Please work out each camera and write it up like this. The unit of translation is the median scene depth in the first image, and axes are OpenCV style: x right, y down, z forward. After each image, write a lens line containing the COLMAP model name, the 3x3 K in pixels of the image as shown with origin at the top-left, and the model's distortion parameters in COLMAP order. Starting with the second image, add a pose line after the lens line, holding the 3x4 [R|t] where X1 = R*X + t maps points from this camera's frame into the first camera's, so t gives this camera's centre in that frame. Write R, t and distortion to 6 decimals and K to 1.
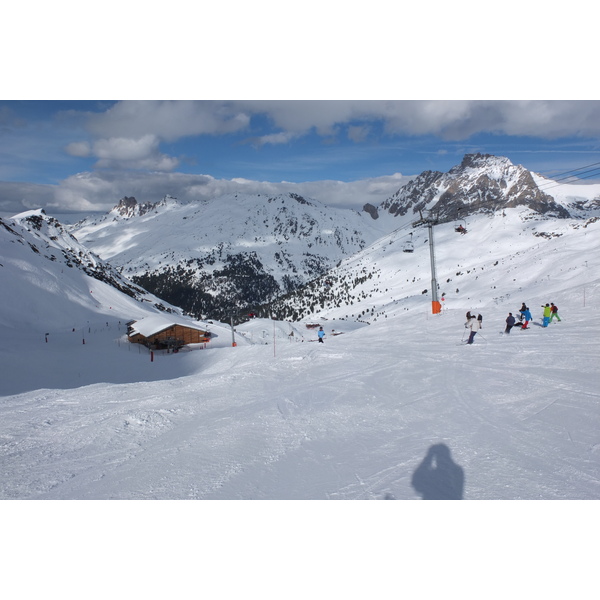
lens RADIAL K [[467.8, 0, 295.8], [0, 467.8, 299.4], [0, 0, 1]] dist [-0.039111, 0.013533]
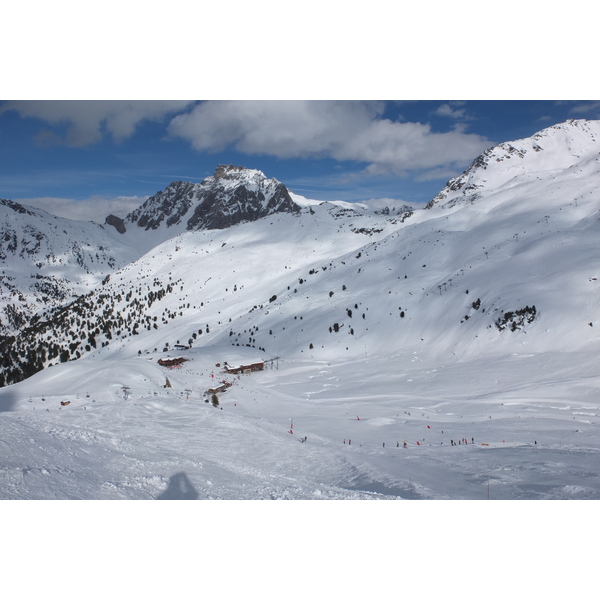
lens RADIAL K [[467.8, 0, 296.4], [0, 467.8, 292.1], [0, 0, 1]] dist [-0.039111, 0.013533]
pose [[0.829552, -0.055791, 0.555636, -0.046699], [0.099157, 0.993902, -0.048242, 0.005844], [-0.549556, 0.095115, 0.830025, 0.163245]]
